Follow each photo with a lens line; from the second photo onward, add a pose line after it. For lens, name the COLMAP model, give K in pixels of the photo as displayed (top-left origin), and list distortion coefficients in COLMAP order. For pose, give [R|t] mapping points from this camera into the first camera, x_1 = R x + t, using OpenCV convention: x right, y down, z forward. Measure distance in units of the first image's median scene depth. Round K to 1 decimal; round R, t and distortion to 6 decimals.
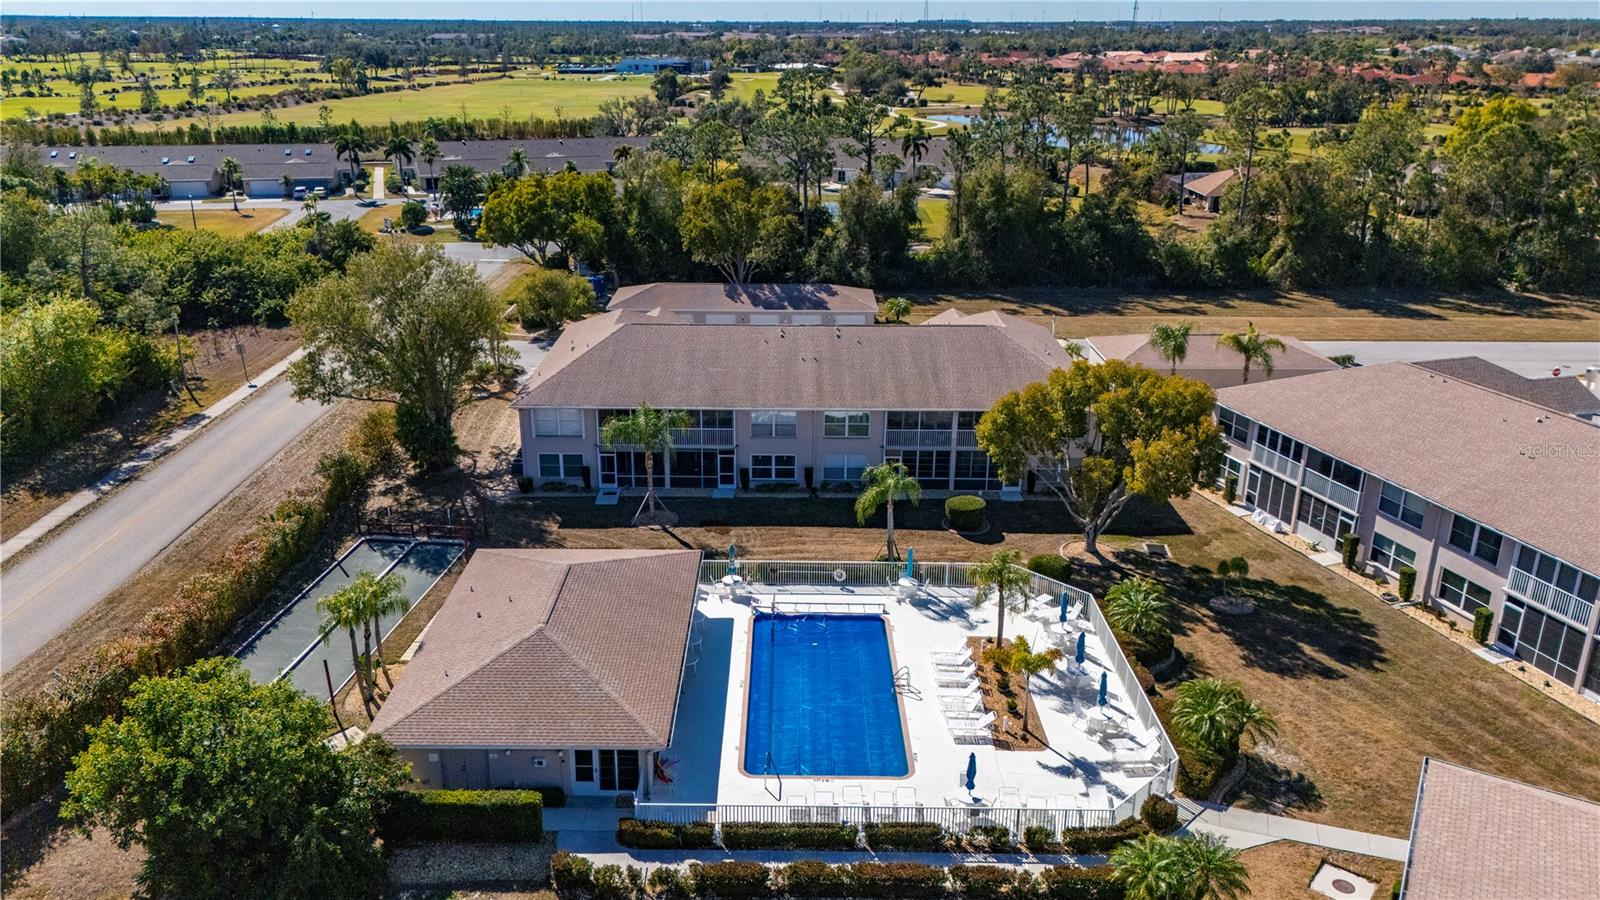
lens RADIAL K [[1165.2, 0, 796.4], [0, 1165.2, 421.2], [0, 0, 1]] dist [0.074599, -0.054838]
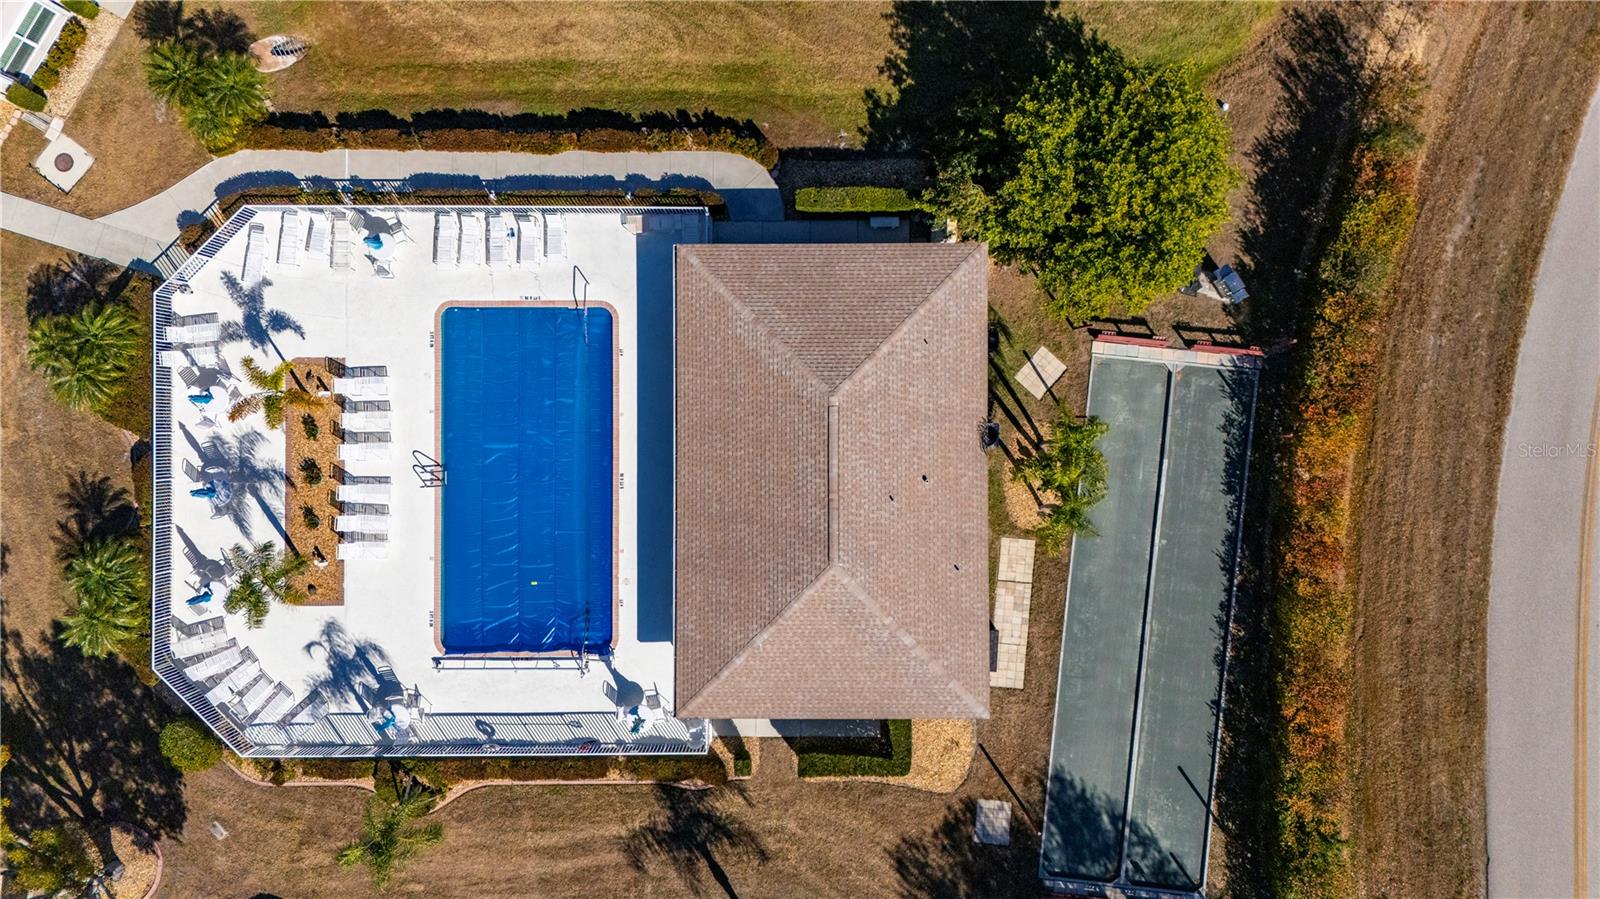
lens RADIAL K [[1174.4, 0, 774.1], [0, 1174.4, 454.7], [0, 0, 1]] dist [0.098325, -0.087563]
pose [[-0.999879, -0.007845, 0.013428, -0.122755], [0.015238, -0.321834, 0.946674, -0.419715], [-0.003105, 0.946764, 0.321914, 0.500749]]
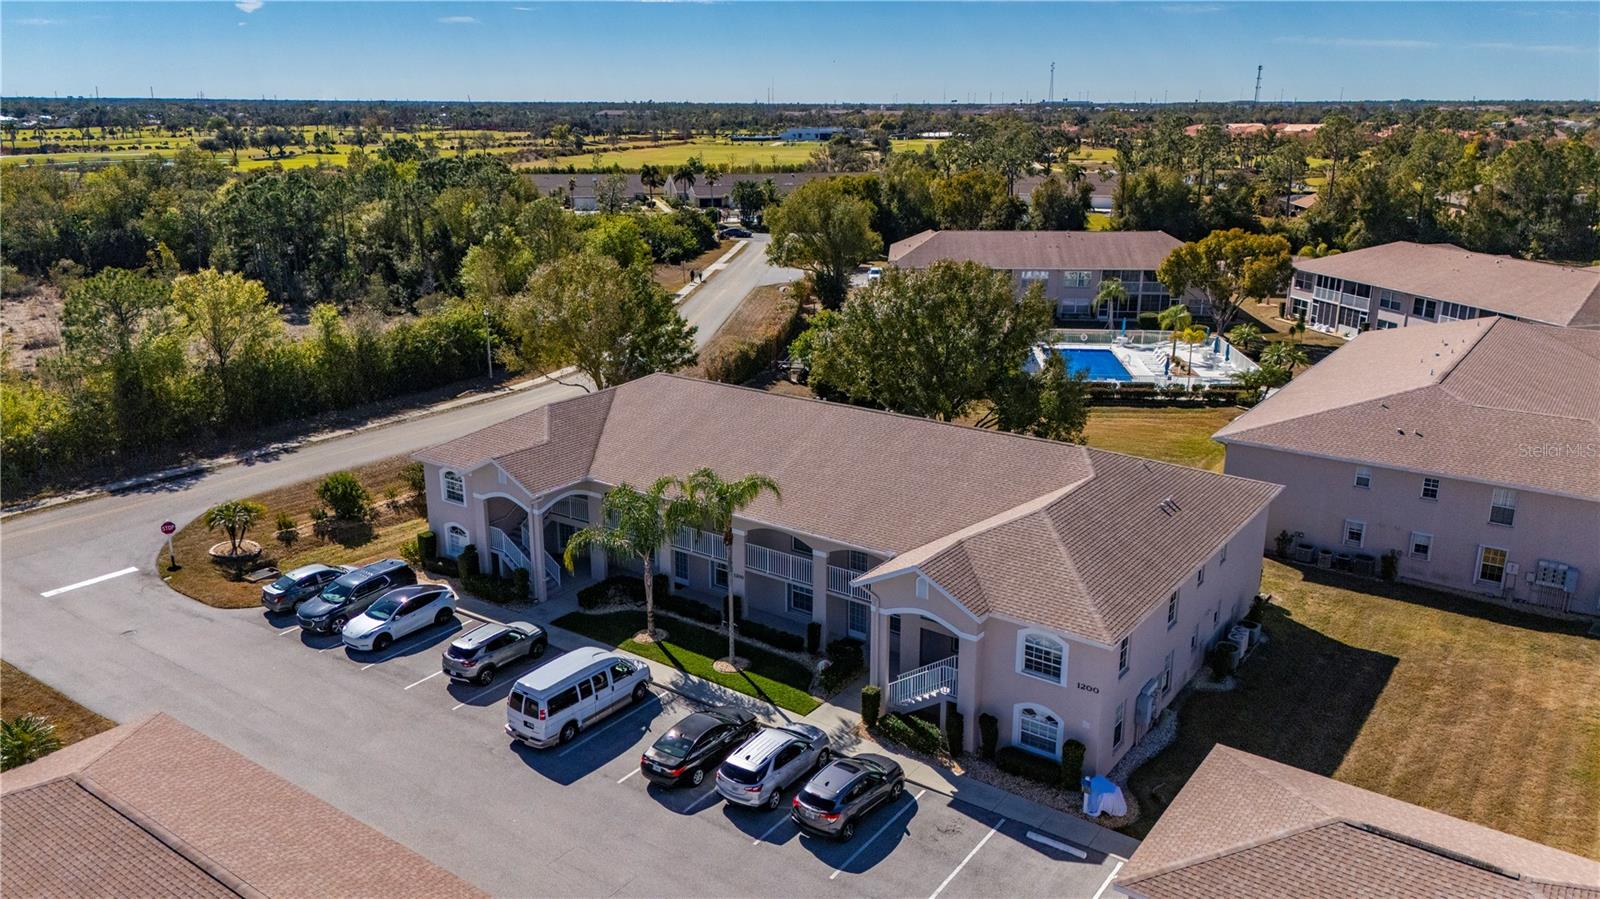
lens RADIAL K [[1171.3, 0, 819.2], [0, 1171.3, 447.8], [0, 0, 1]] dist [0.087651, -0.073078]
pose [[0.997183, 0.021970, -0.071721, -0.208592], [-0.025282, 0.998639, -0.045614, 0.340033], [0.070621, 0.047299, 0.996381, -0.772457]]
